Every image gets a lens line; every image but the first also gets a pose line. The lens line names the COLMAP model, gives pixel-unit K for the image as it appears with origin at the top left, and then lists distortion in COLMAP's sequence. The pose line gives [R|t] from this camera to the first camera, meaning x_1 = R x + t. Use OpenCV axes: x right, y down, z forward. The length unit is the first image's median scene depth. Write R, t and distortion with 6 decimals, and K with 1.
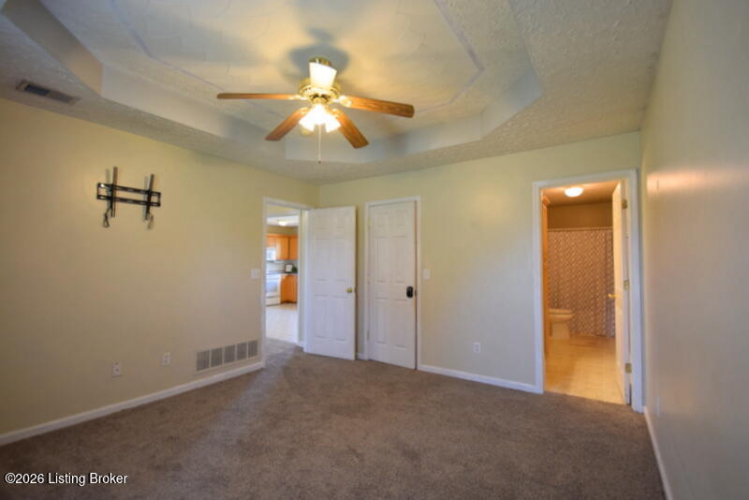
lens RADIAL K [[333.8, 0, 376.5], [0, 333.8, 253.2], [0, 0, 1]] dist [-0.000778, -0.000418]
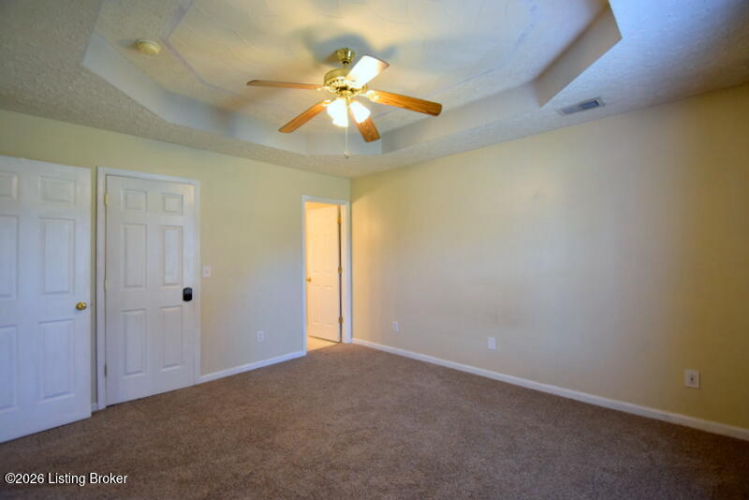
lens RADIAL K [[330.9, 0, 373.7], [0, 330.9, 246.6], [0, 0, 1]] dist [-0.009542, -0.000375]
pose [[0.192905, 0.014264, 0.981114, -0.682193], [-0.021564, 0.999714, -0.010295, -0.004153], [-0.980980, -0.019170, 0.193157, 0.437813]]
